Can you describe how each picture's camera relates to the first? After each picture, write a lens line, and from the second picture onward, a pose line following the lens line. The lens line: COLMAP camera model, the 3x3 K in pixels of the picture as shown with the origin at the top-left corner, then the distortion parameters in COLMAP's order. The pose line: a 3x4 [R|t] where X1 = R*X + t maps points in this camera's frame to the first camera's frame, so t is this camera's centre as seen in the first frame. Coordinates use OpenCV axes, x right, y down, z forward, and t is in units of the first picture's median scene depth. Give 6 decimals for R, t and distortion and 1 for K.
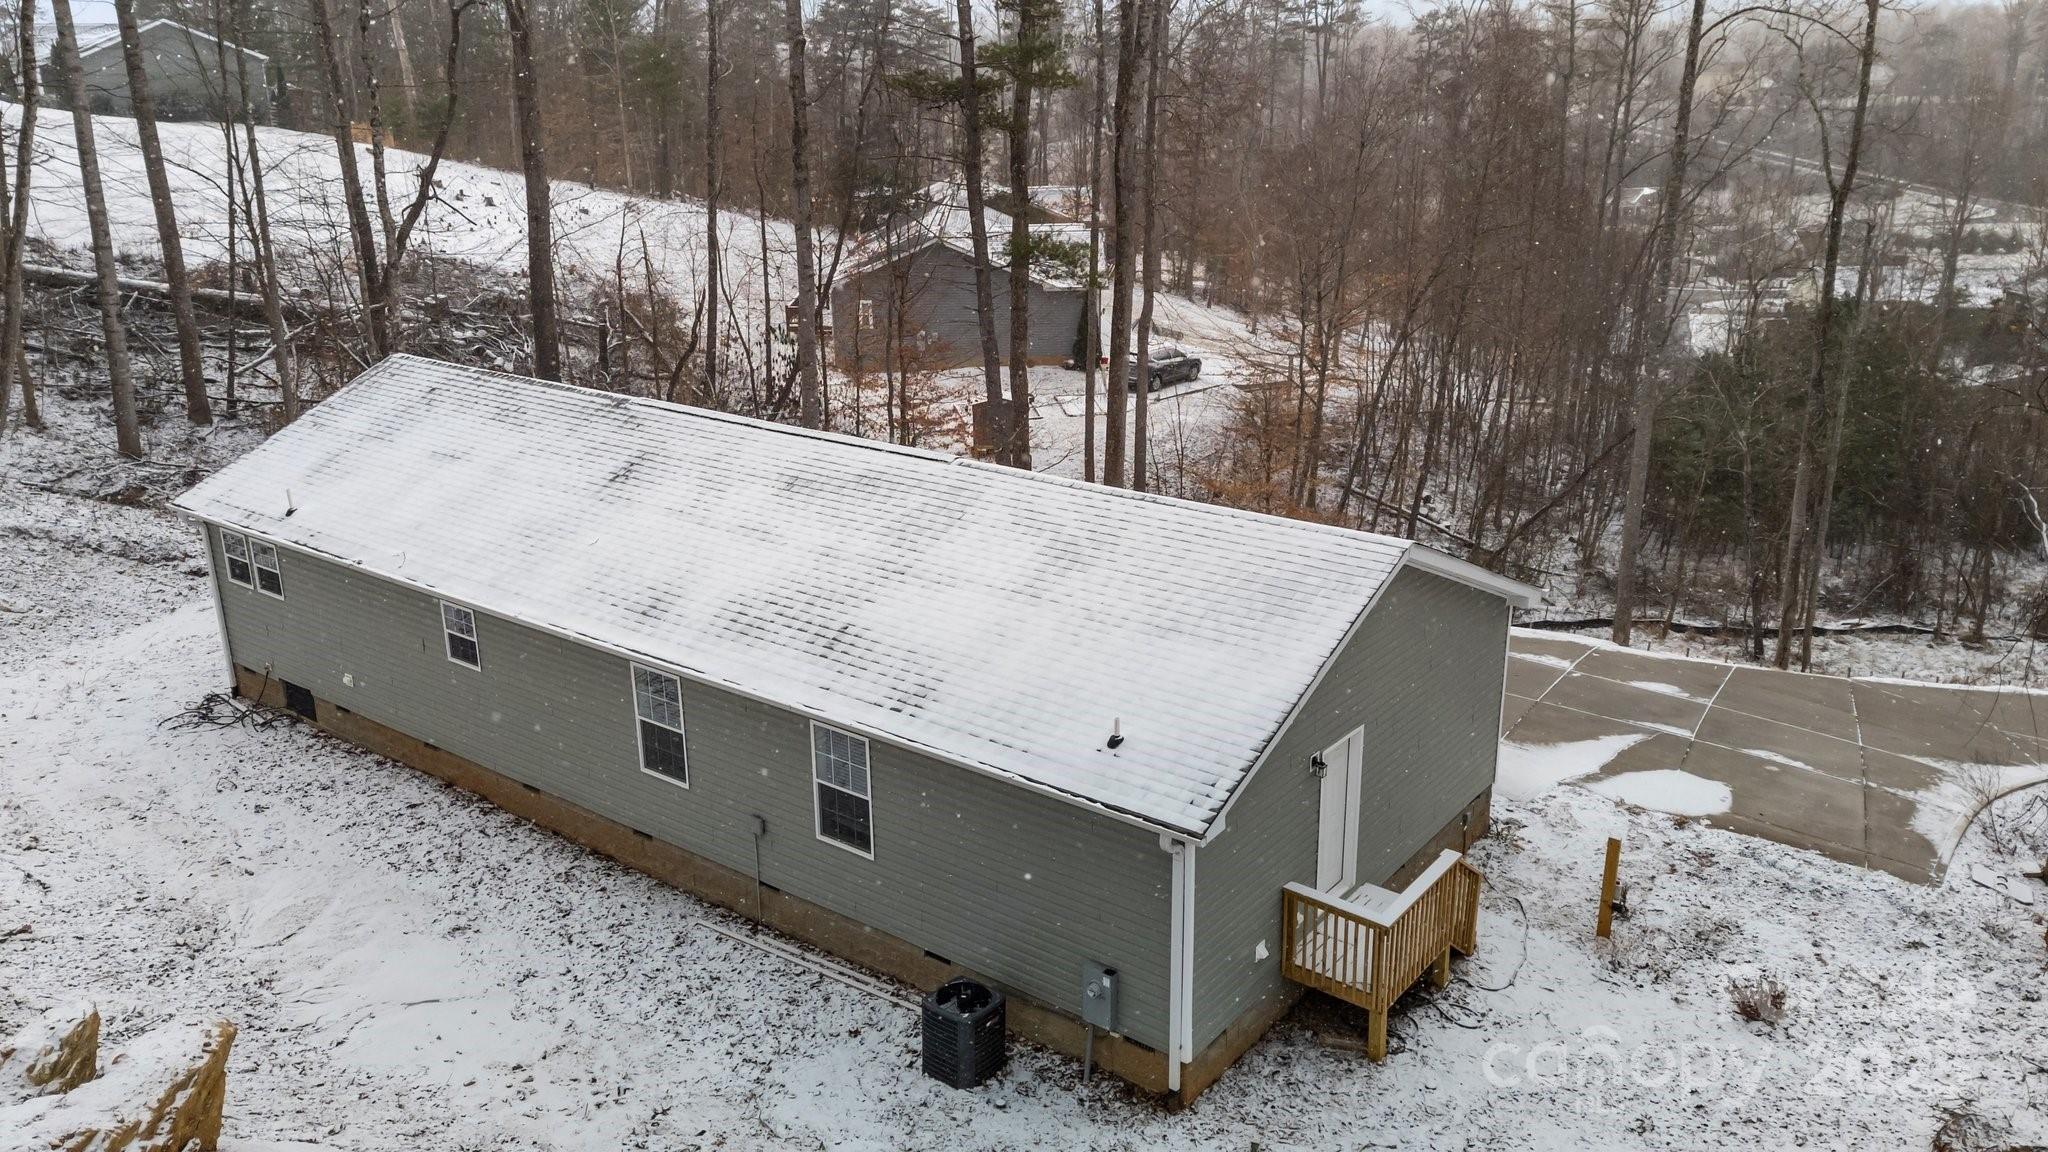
lens RADIAL K [[1536.1, 0, 1024.0], [0, 1536.1, 576.0], [0, 0, 1]] dist [0.062132, -0.000514]
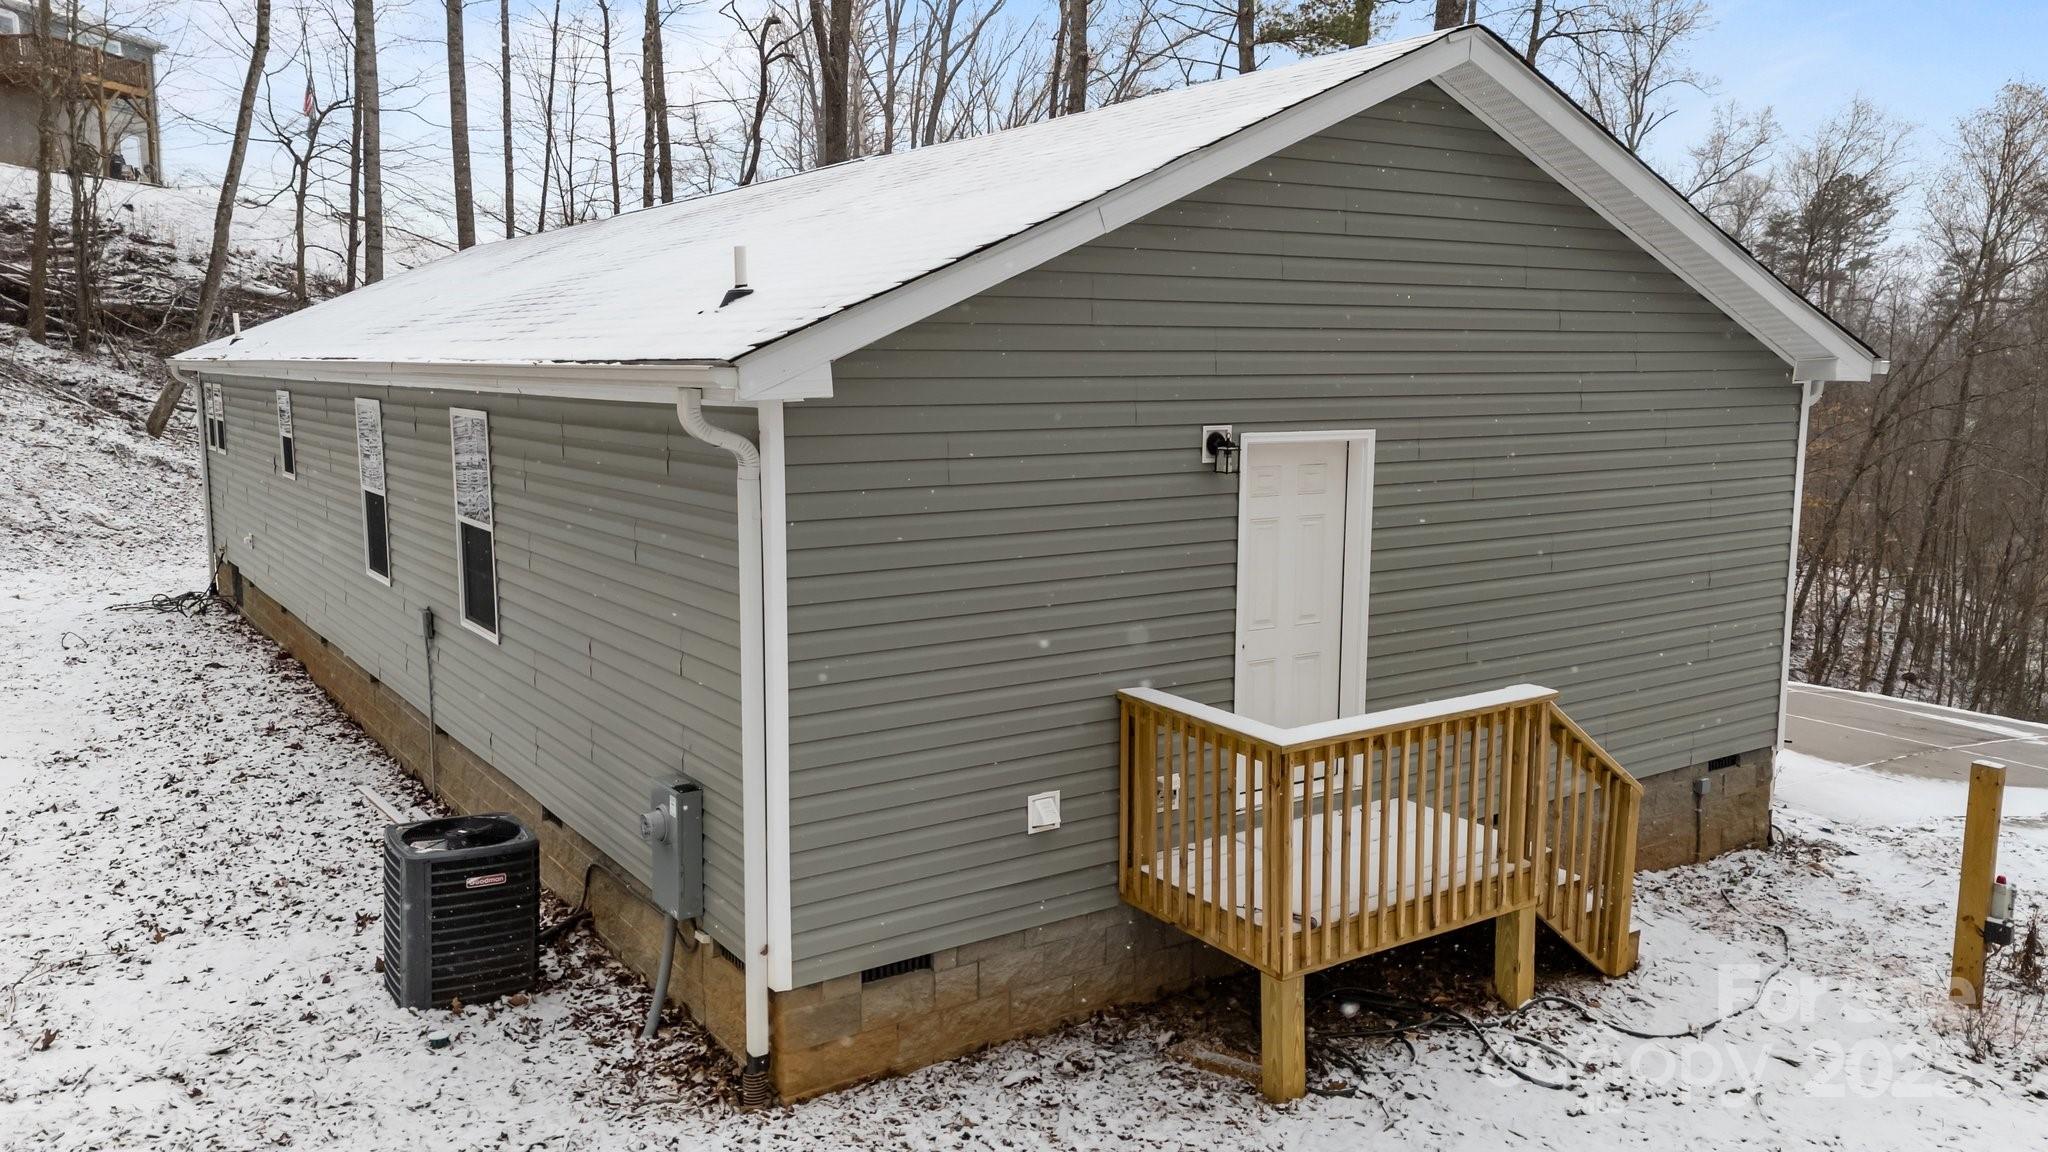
lens RADIAL K [[1520.5, 0, 1024.0], [0, 1520.5, 576.0], [0, 0, 1]] dist [0.037577, 0.001466]
pose [[0.951849, 0.060981, -0.300441, 0.275830], [-0.111817, 0.981562, -0.155026, 0.240685], [0.285448, 0.181155, 0.941118, 0.548827]]
